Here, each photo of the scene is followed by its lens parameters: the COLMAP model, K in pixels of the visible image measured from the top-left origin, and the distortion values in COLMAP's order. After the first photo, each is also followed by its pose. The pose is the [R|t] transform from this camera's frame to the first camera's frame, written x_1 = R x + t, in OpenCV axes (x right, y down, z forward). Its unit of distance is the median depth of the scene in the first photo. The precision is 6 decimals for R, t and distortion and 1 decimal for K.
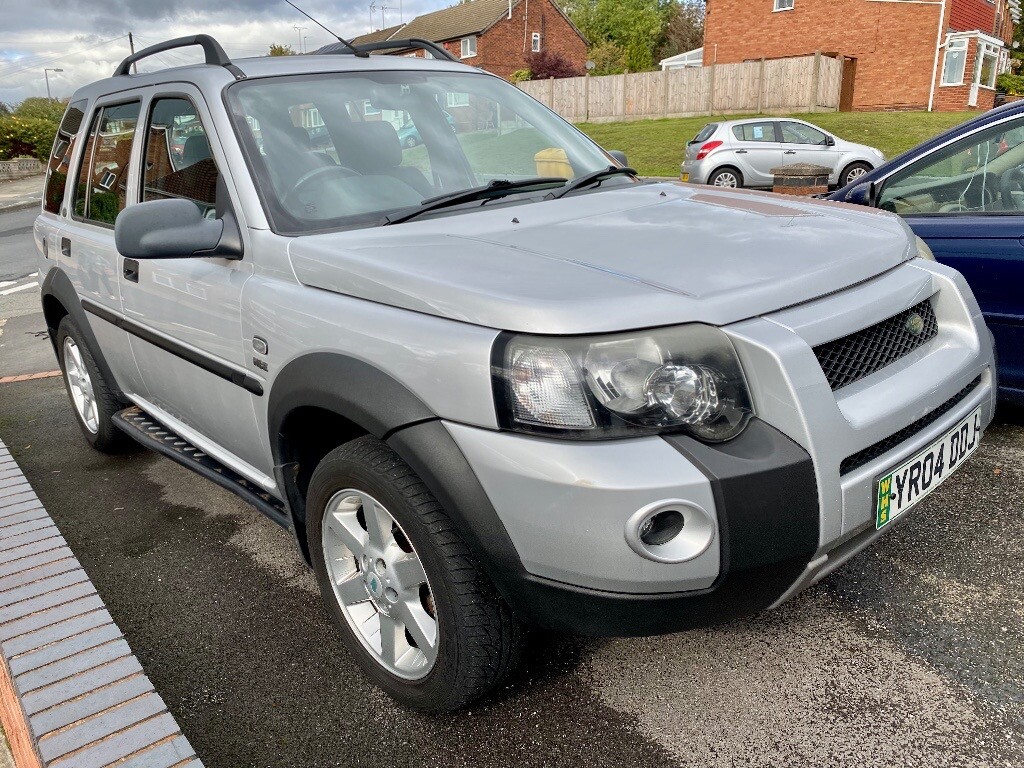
lens RADIAL K [[830.8, 0, 512.0], [0, 830.8, 384.0], [0, 0, 1]] dist [0.004570, 0.000997]
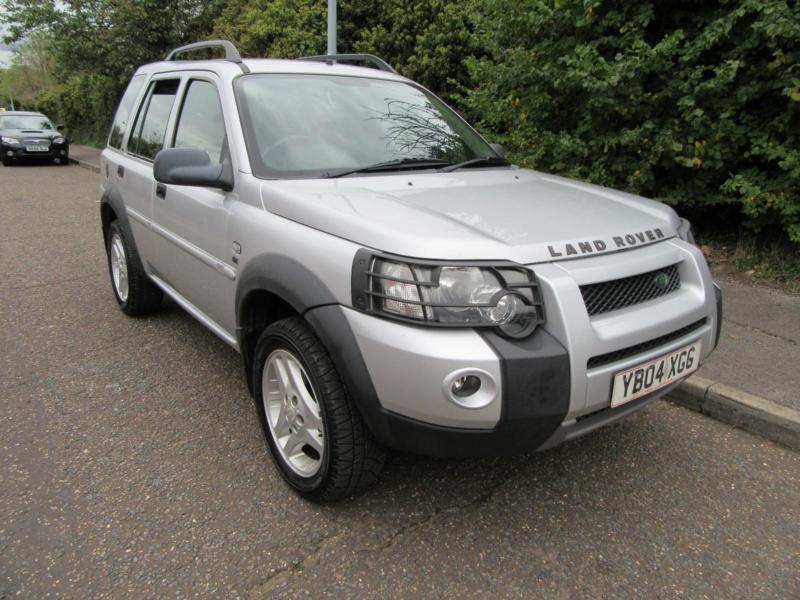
lens RADIAL K [[649.1, 0, 400.0], [0, 649.1, 300.0], [0, 0, 1]] dist [0.004570, 0.000997]
pose [[0.991010, 0.116094, -0.066490, 0.106521], [-0.117107, 0.993052, -0.011530, 0.034337], [0.064689, 0.019212, 0.997720, -0.209041]]
